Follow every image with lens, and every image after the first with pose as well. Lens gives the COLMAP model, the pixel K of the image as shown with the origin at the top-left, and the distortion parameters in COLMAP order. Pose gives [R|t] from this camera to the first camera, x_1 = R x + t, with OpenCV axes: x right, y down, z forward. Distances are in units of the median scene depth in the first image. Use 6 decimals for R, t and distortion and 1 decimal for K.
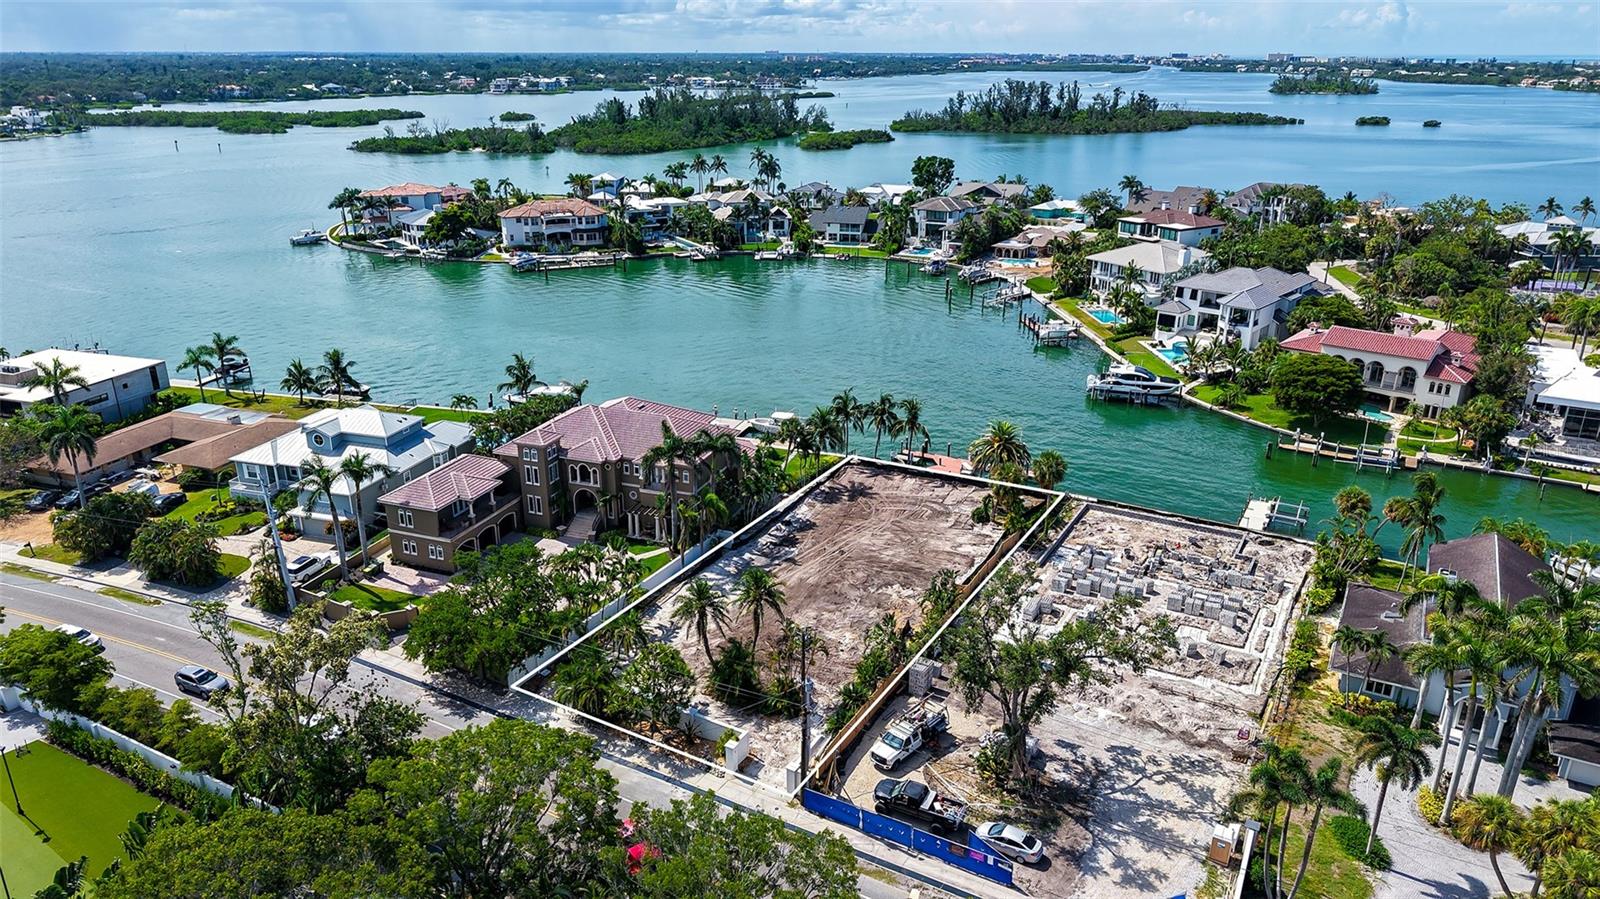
lens RADIAL K [[1072.9, 0, 797.7], [0, 1072.9, 444.5], [0, 0, 1]] dist [0.025660, -0.039673]
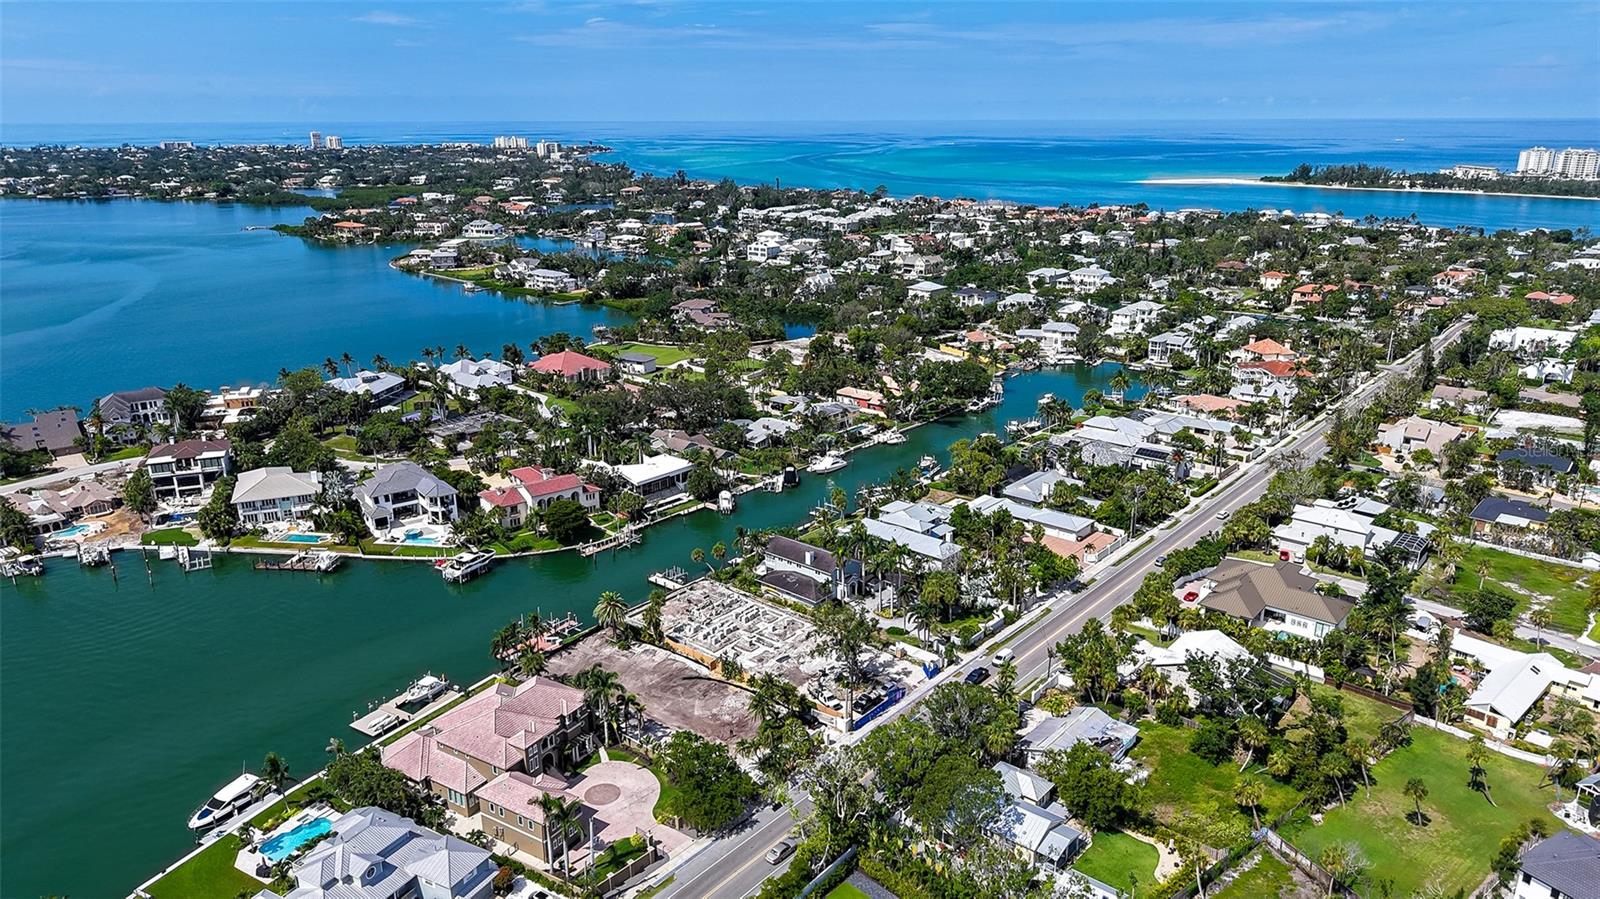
lens RADIAL K [[1063.6, 0, 800.0], [0, 1063.6, 449.5], [0, 0, 1]] dist [0.024438, -0.037340]
pose [[0.179057, -0.293548, 0.939025, -0.563164], [0.338113, 0.914677, 0.221464, -0.220902], [-0.923914, 0.277842, 0.263032, 0.079522]]
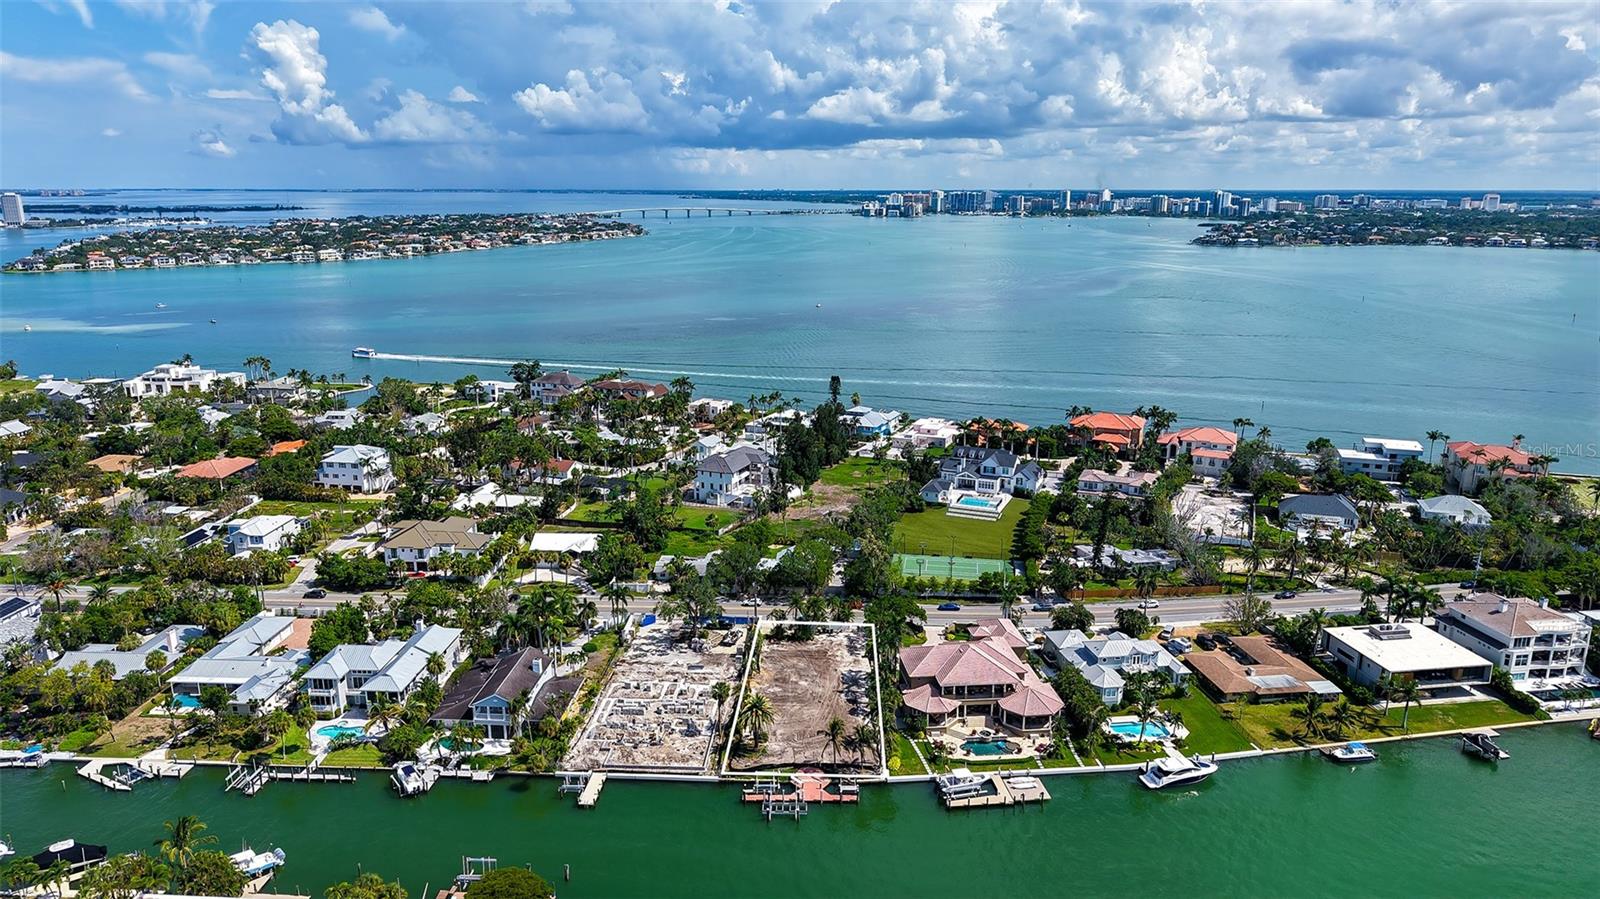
lens RADIAL K [[1063.6, 0, 800.0], [0, 1063.6, 449.5], [0, 0, 1]] dist [0.024438, -0.037340]
pose [[-0.892237, 0.107926, -0.438481, 0.329080], [-0.156344, 0.837133, 0.524181, -0.484240], [0.423640, 0.536247, -0.730047, 0.834050]]
